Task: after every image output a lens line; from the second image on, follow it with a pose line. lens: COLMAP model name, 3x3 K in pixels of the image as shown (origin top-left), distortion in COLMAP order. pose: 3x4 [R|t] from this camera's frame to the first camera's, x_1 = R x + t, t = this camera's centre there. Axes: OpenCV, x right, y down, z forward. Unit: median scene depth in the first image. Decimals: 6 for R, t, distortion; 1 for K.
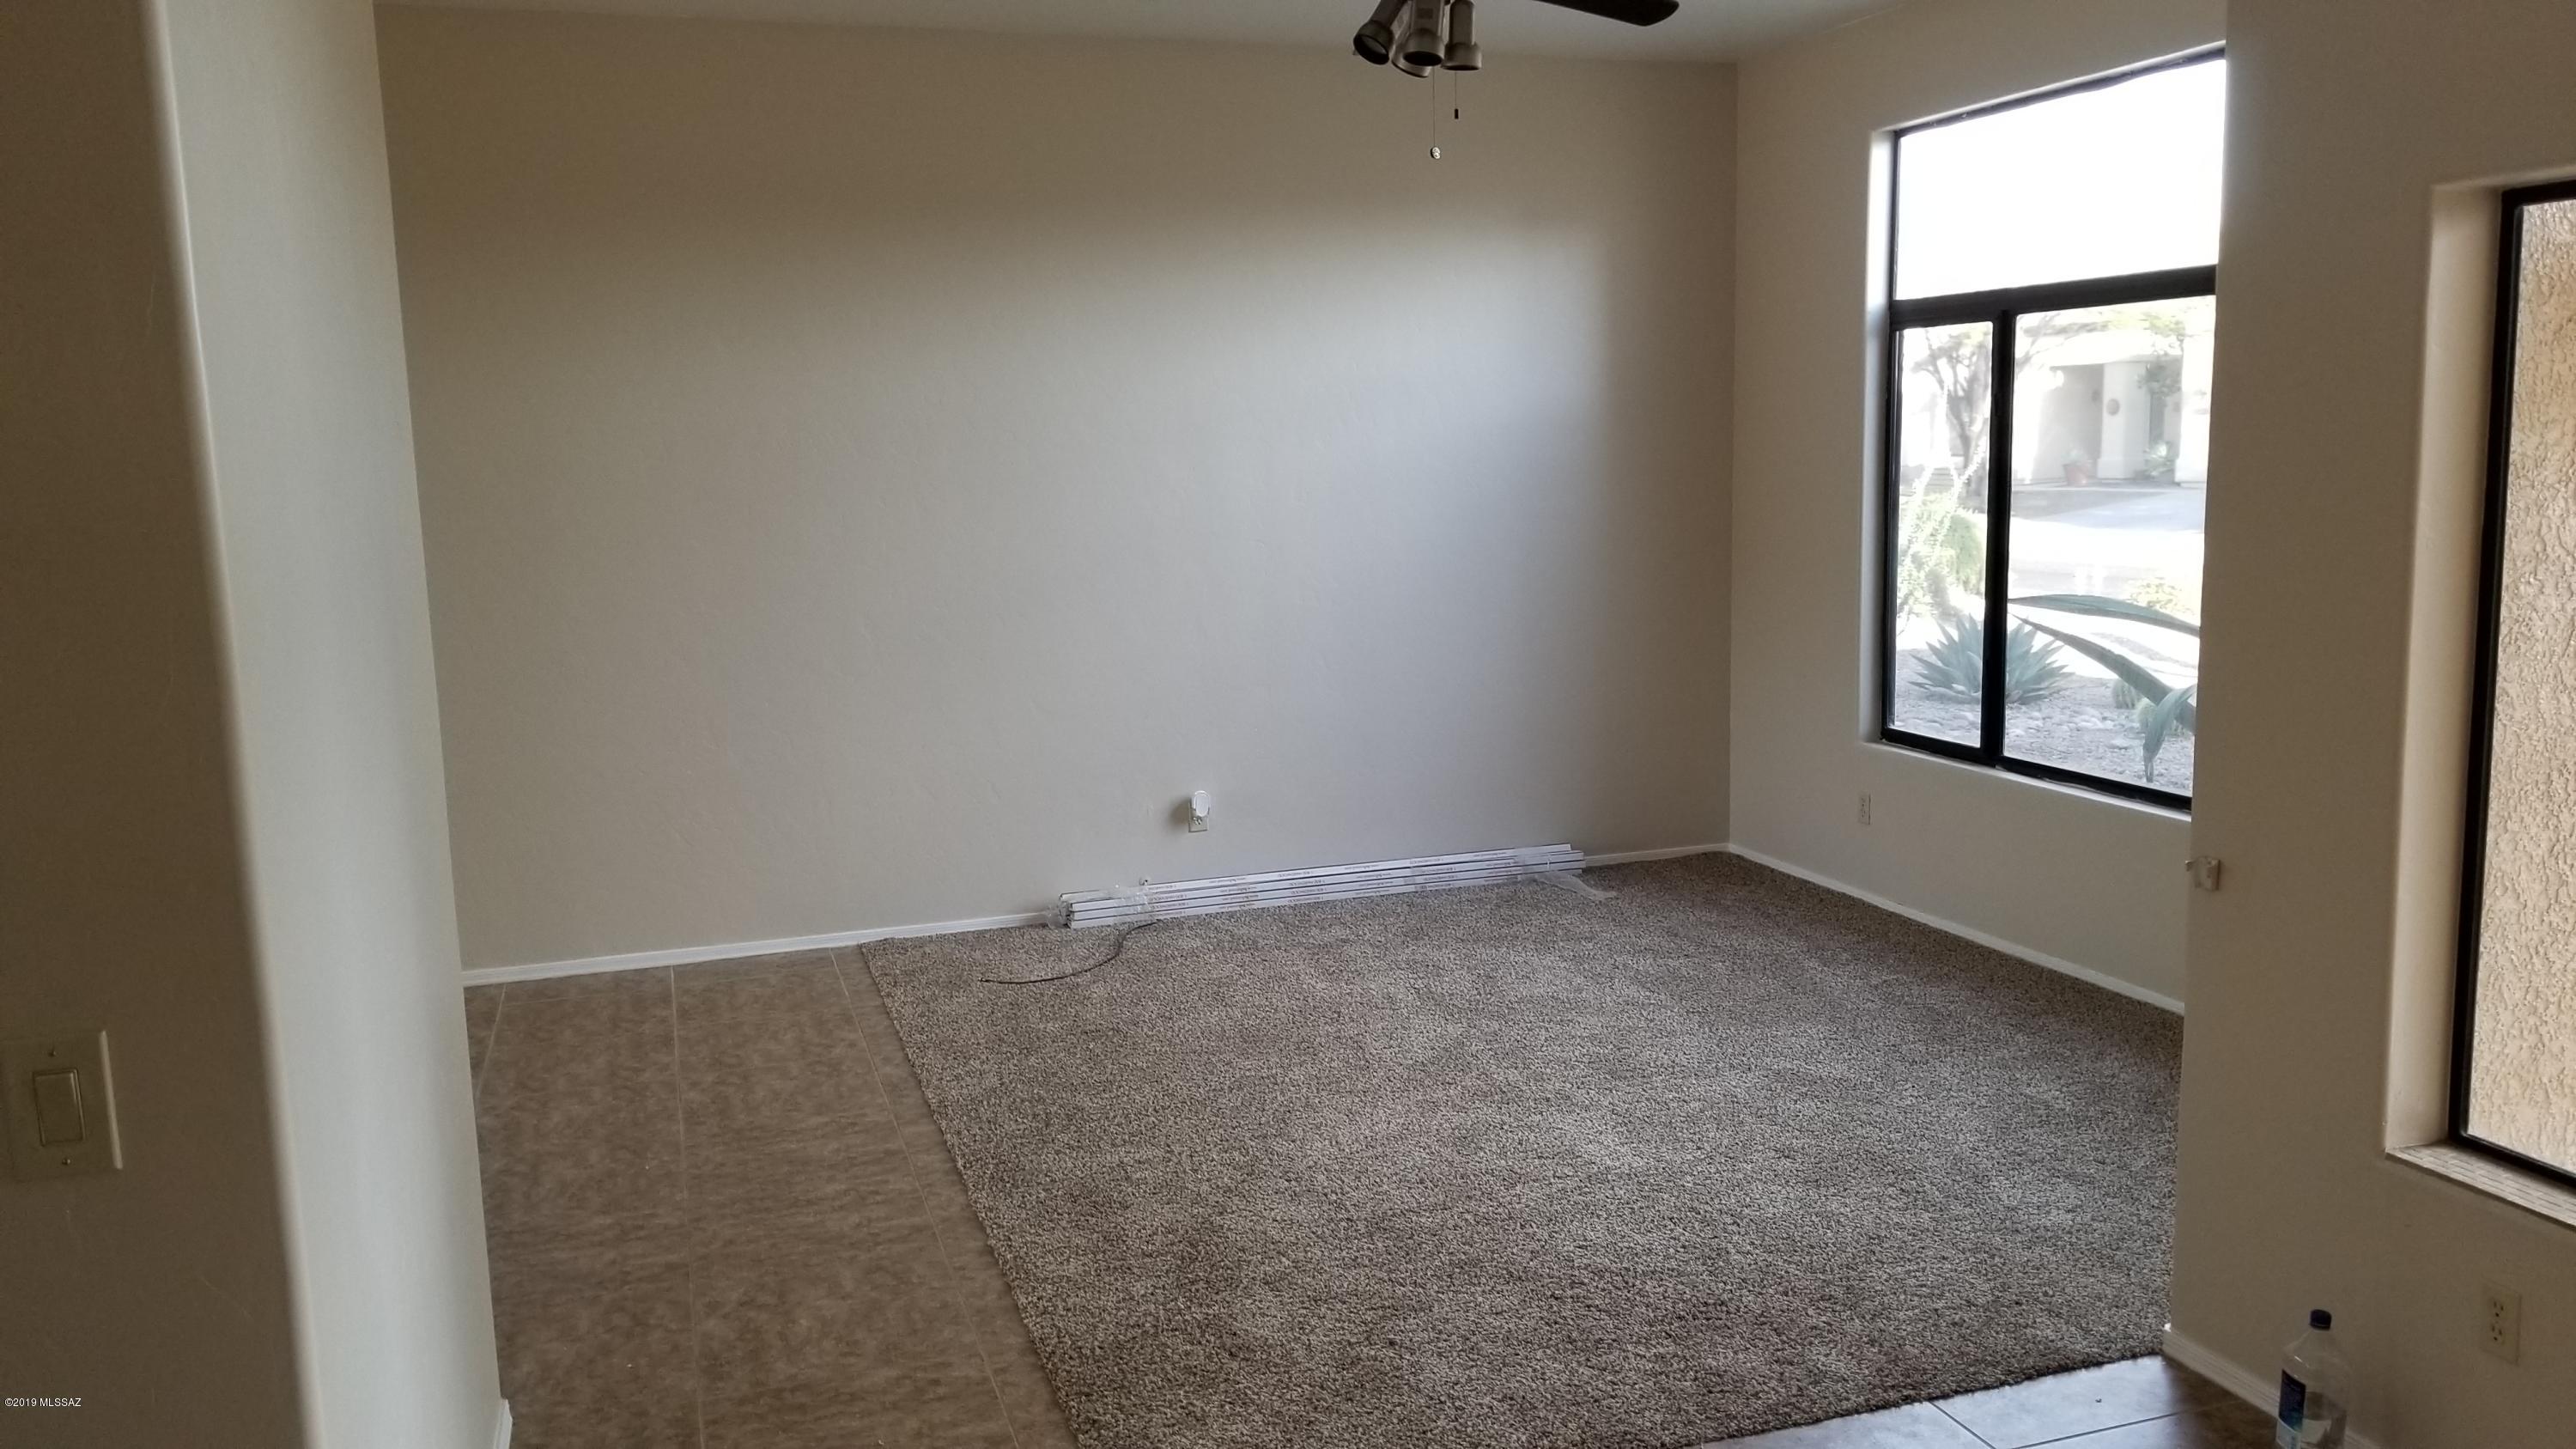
lens RADIAL K [[2096.9, 0, 1268.9], [0, 2096.9, 720.6], [0, 0, 1]] dist [0.060751, -0.095409]
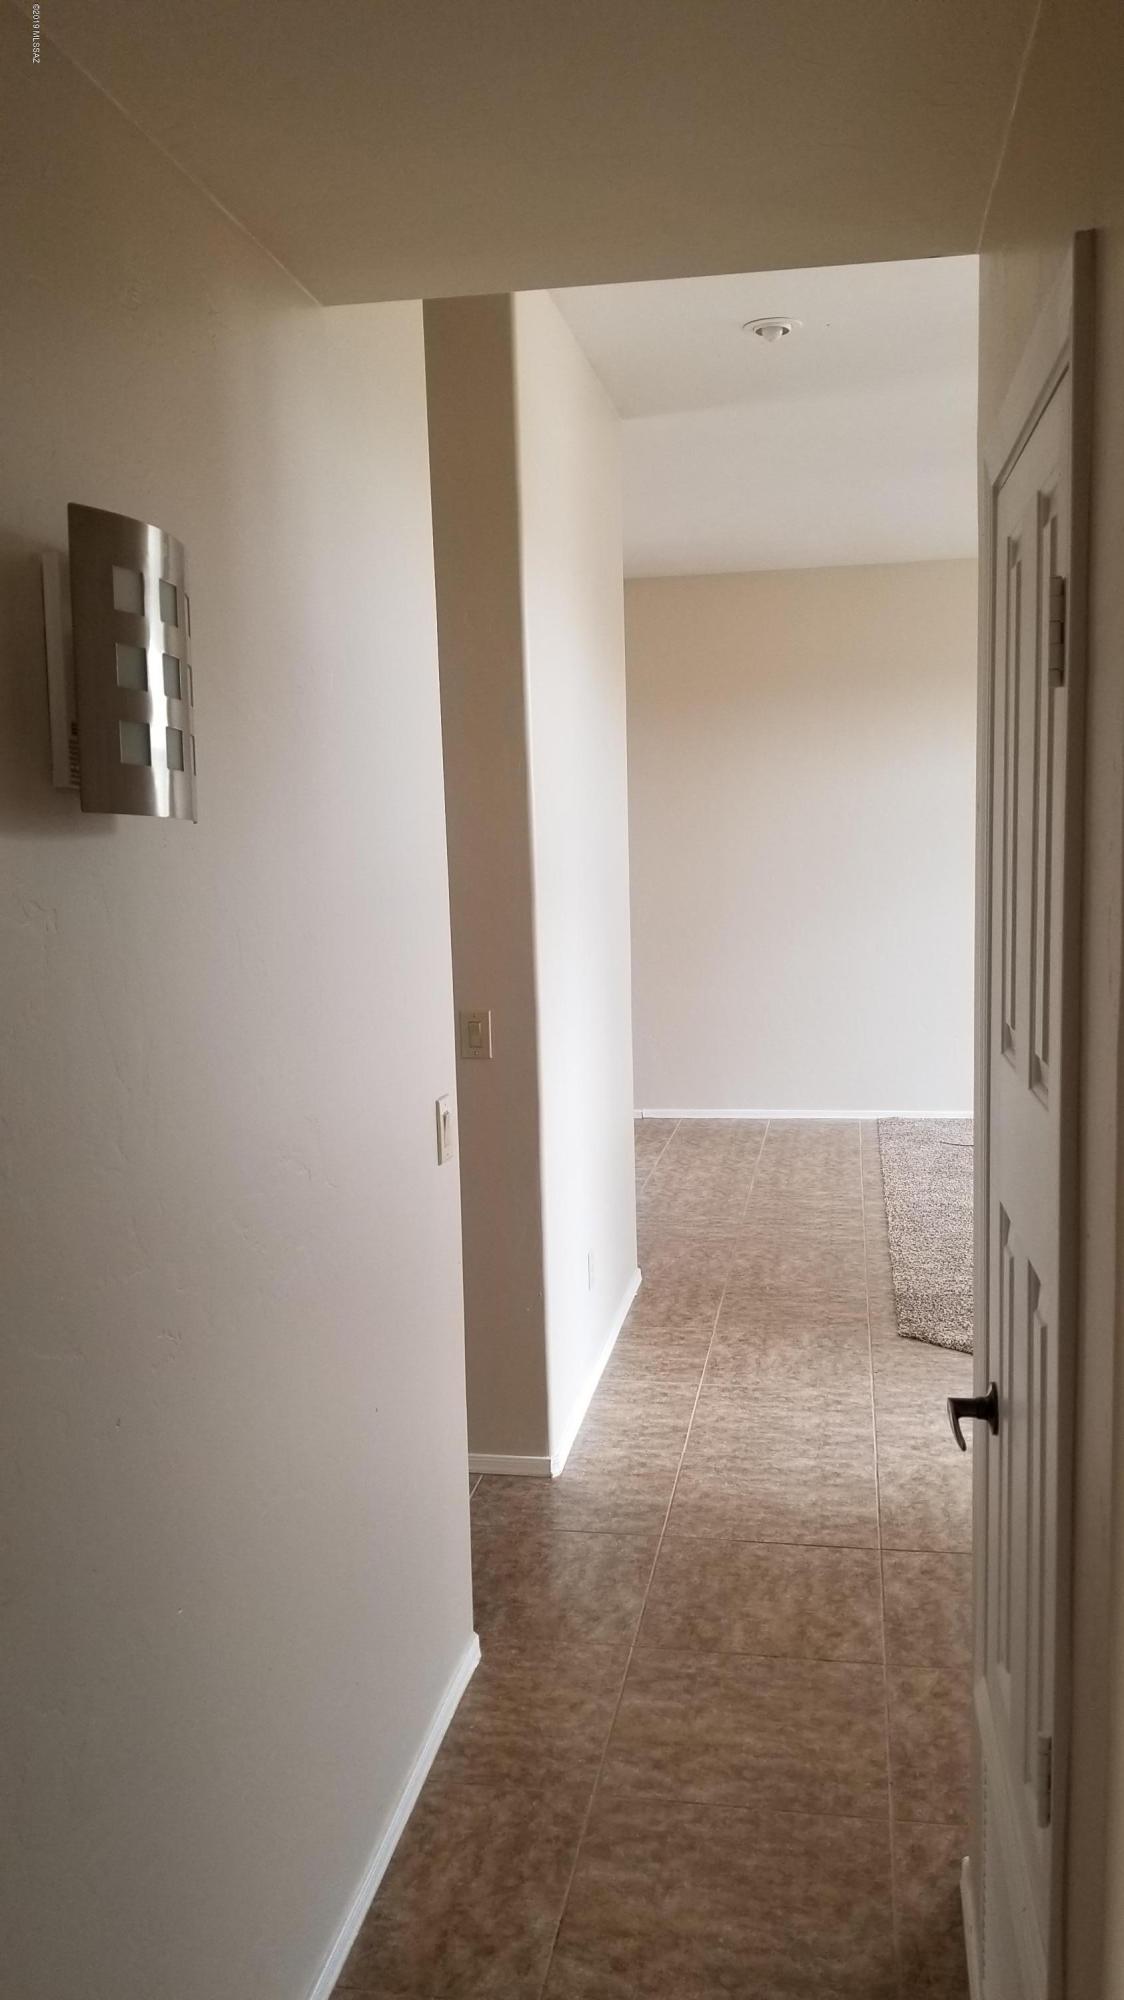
lens RADIAL K [[1627.8, 0, 564.7], [0, 1627.8, 999.3], [0, 0, 1]] dist [0.060751, -0.095409]
pose [[0.889706, 0.046027, -0.454207, 0.229053], [-0.055420, 0.998436, -0.007380, 0.044320], [0.453157, 0.031739, 0.890866, -0.384686]]
